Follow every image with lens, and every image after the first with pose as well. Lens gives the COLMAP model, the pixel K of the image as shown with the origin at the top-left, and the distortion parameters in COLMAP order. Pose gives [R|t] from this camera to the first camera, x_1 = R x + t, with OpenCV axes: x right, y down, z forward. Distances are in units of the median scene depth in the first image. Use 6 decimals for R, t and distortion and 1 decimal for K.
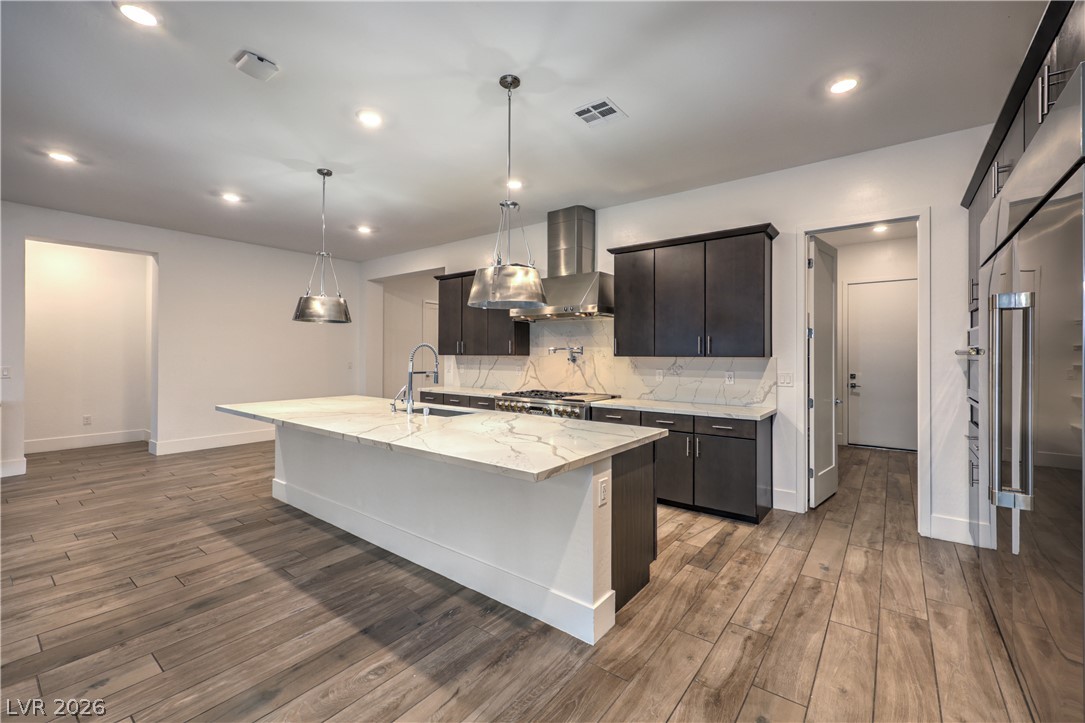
lens RADIAL K [[451.8, 0, 545.4], [0, 451.8, 352.8], [0, 0, 1]] dist [-0.000997, 0.000027]
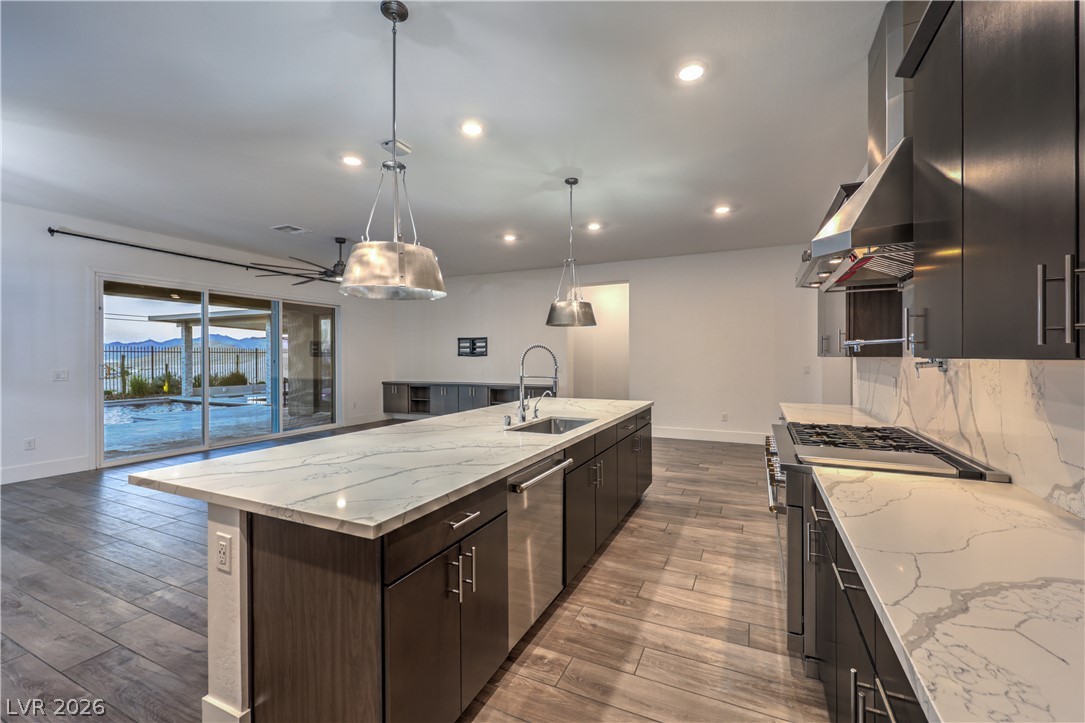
lens RADIAL K [[440.4, 0, 551.2], [0, 440.4, 360.9], [0, 0, 1]] dist [0.001626, 0.000050]
pose [[0.219730, 0.002757, -0.975557, 0.623160], [0.009515, 0.999942, 0.004969, 0.007847], [0.975514, -0.010375, 0.219691, 0.923308]]
